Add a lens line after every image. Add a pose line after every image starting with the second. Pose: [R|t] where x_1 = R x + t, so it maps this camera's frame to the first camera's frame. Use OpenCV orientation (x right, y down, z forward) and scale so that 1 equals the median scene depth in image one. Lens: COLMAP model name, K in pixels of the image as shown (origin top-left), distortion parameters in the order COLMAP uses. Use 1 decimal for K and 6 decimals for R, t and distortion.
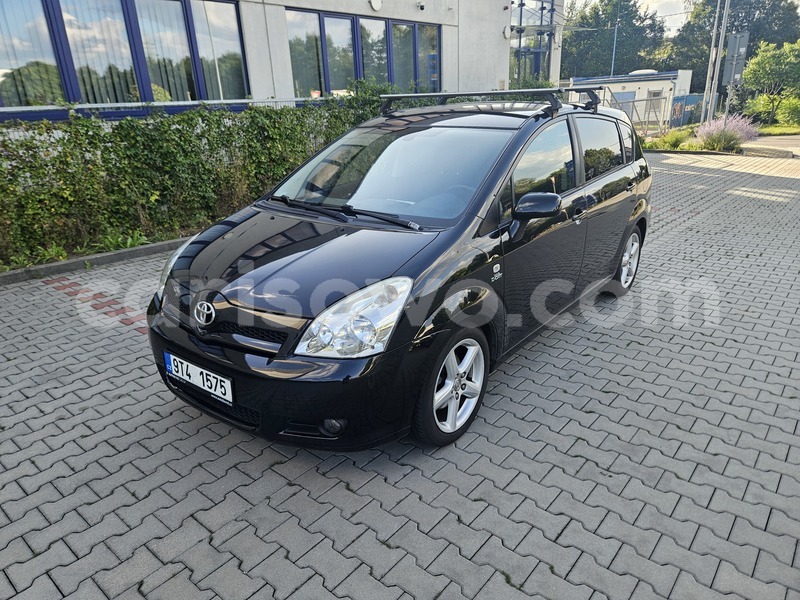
lens RADIAL K [[544.6, 0, 399.5], [0, 544.6, 307.6], [0, 0, 1]] dist [0.031646, -0.022101]
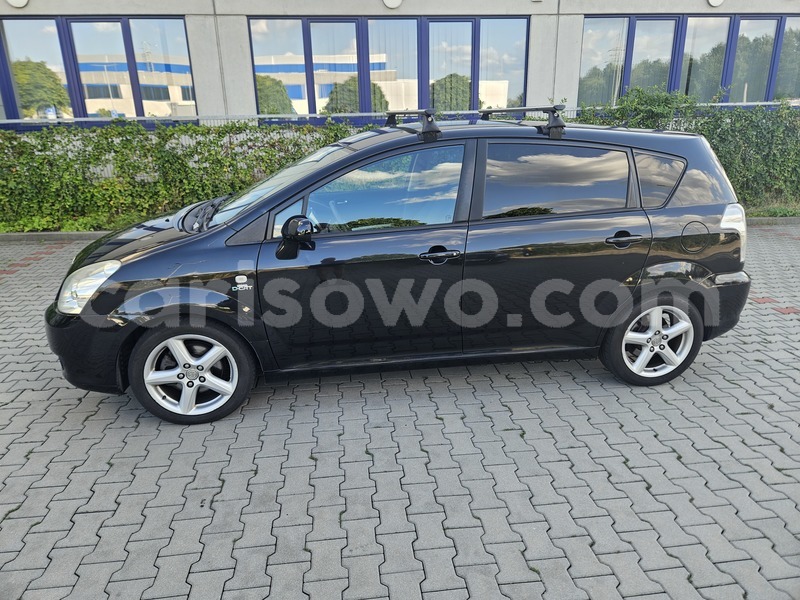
lens RADIAL K [[544.6, 0, 400.2], [0, 544.6, 292.3], [0, 0, 1]] dist [0.031646, -0.022101]
pose [[0.736088, 0.226489, -0.637869, 1.001783], [-0.247293, 0.967200, 0.058053, -0.172377], [0.630095, 0.115008, 0.767954, 0.363946]]
